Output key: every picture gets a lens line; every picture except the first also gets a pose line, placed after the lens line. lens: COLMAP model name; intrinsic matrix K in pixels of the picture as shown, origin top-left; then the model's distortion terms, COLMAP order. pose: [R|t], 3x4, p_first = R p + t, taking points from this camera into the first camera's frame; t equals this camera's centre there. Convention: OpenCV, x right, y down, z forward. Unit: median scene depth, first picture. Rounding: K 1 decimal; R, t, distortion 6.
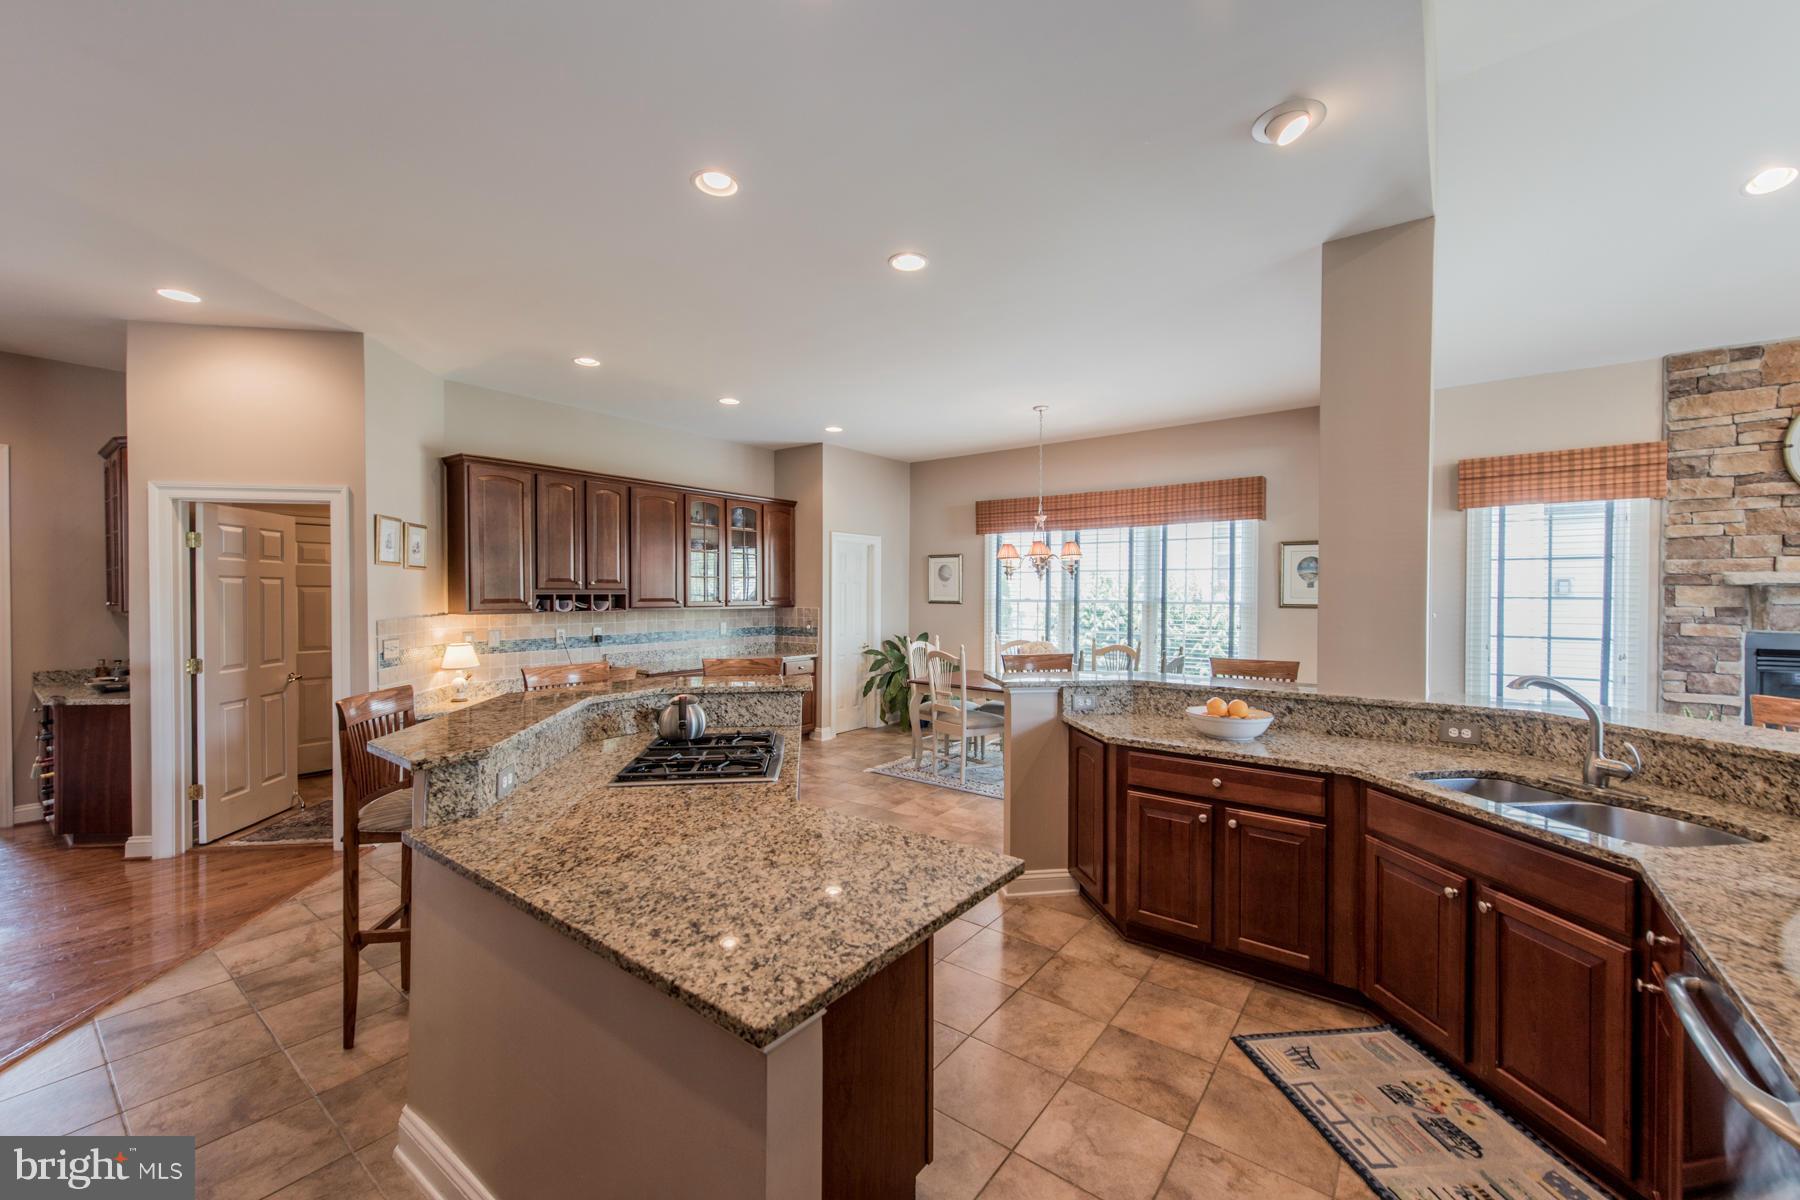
lens RADIAL K [[702.5, 0, 909.4], [0, 702.5, 600.2], [0, 0, 1]] dist [0.017755, 0.000083]
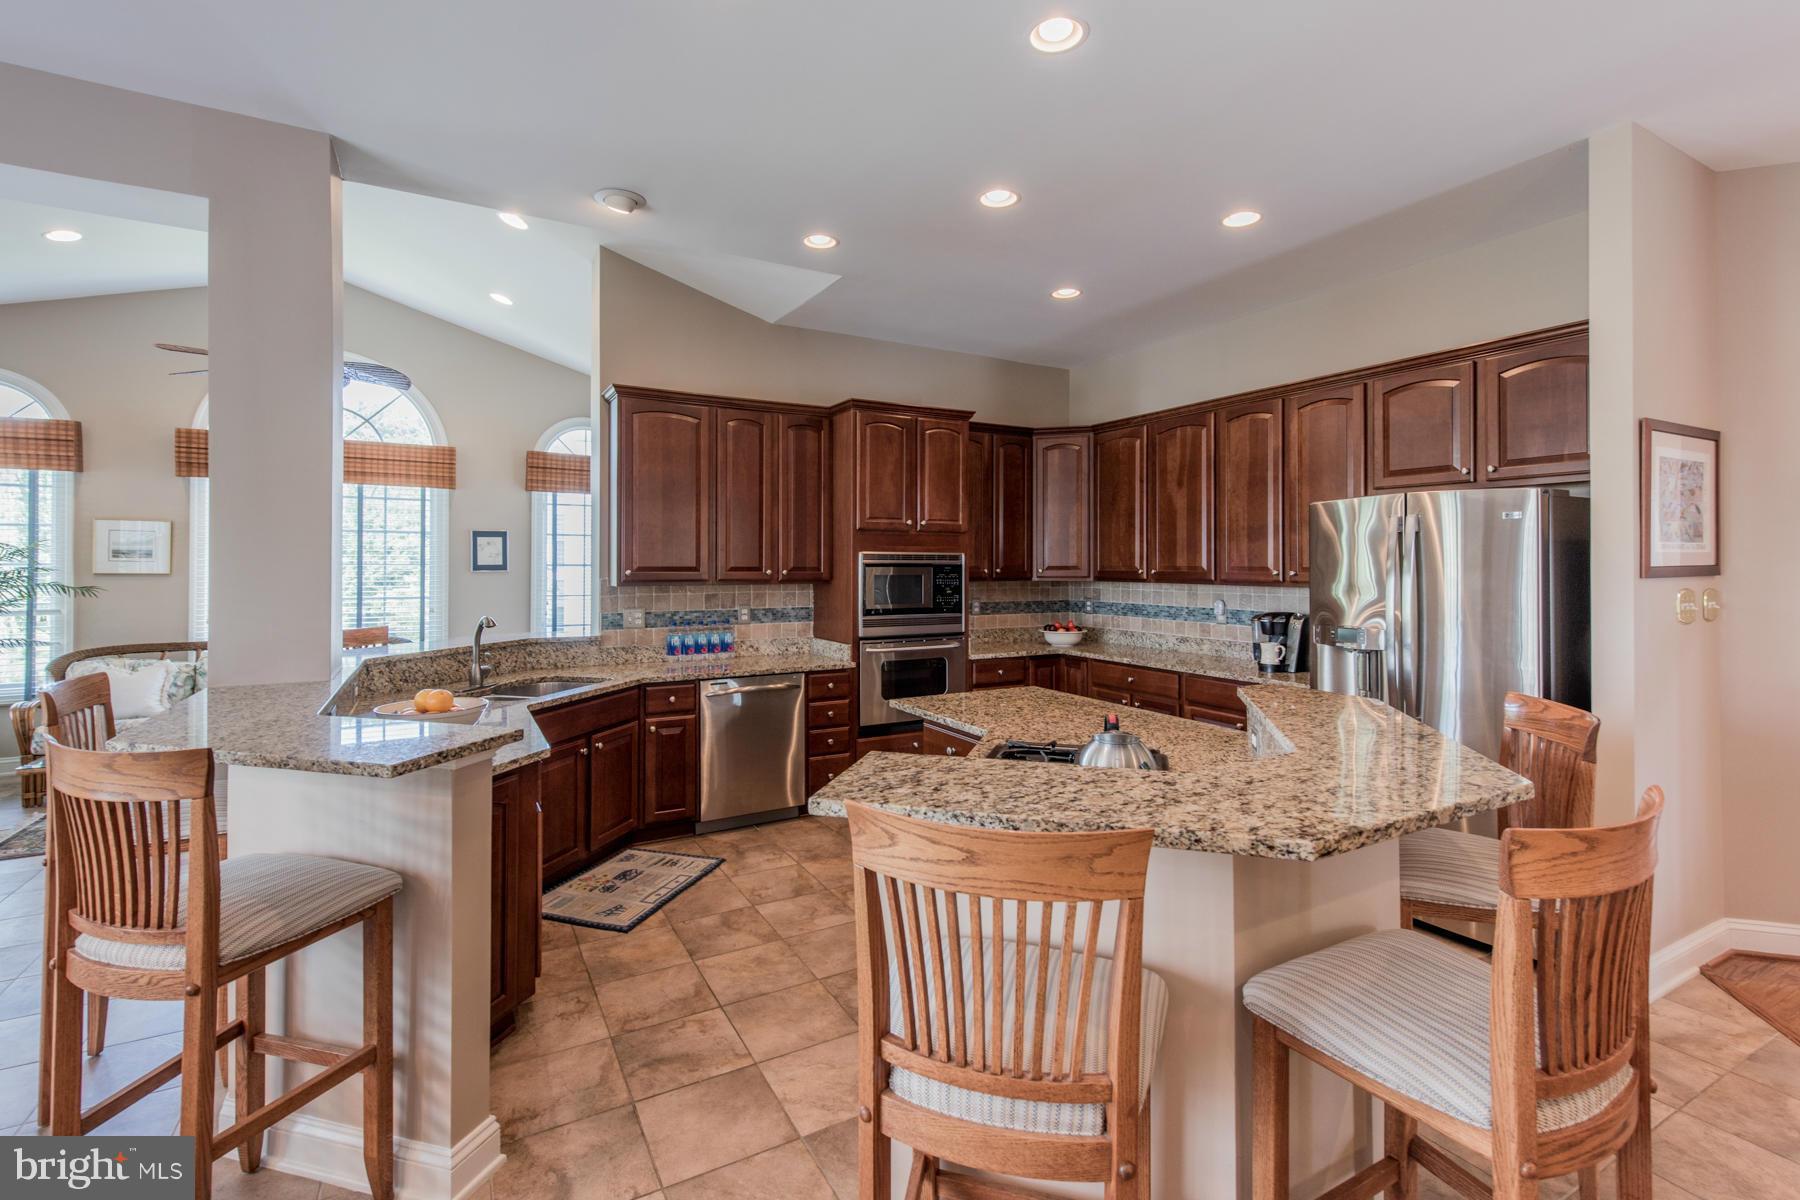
lens RADIAL K [[793.9, 0, 894.4], [0, 793.9, 556.8], [0, 0, 1]] dist [0.001834, 0.000149]
pose [[-0.908106, 0.000031, 0.418740, -0.280709], [0.001506, 0.999994, 0.003191, -0.010718], [-0.418737, 0.003528, -0.908101, 1.100900]]
